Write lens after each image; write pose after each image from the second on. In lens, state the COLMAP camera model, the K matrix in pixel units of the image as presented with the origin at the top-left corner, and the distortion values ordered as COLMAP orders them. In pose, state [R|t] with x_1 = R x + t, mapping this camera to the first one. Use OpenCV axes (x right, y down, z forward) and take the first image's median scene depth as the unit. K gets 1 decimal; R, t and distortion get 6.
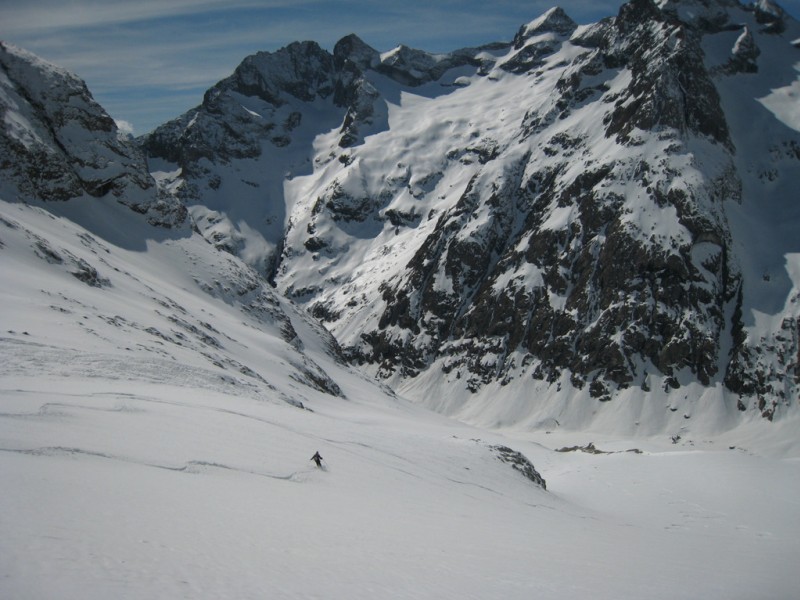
lens RADIAL K [[642.5, 0, 400.0], [0, 642.5, 300.0], [0, 0, 1]] dist [-0.168837, 0.116169]
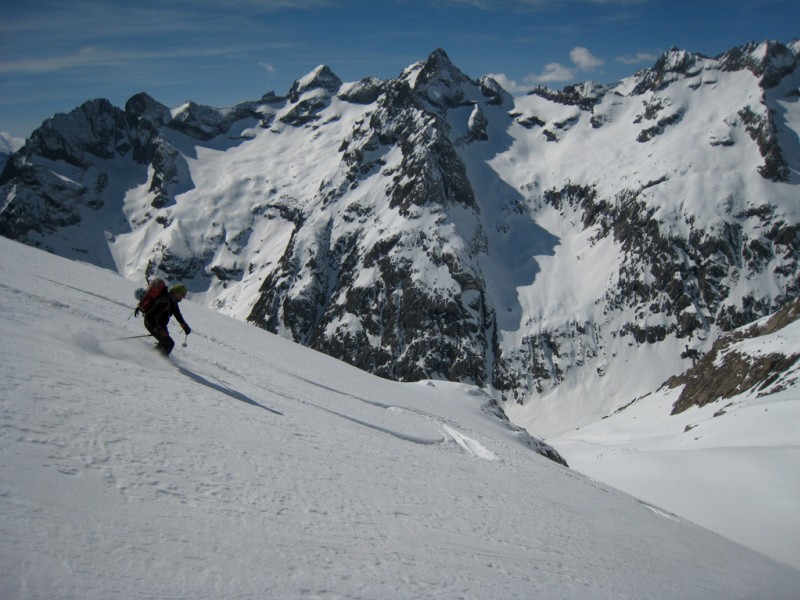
lens RADIAL K [[642.5, 0, 400.0], [0, 642.5, 300.0], [0, 0, 1]] dist [-0.168837, 0.116169]
pose [[0.924792, -0.109619, 0.364339, -0.151682], [0.104773, 0.993945, 0.033106, -0.093506], [-0.365762, 0.007557, 0.930678, -0.249170]]
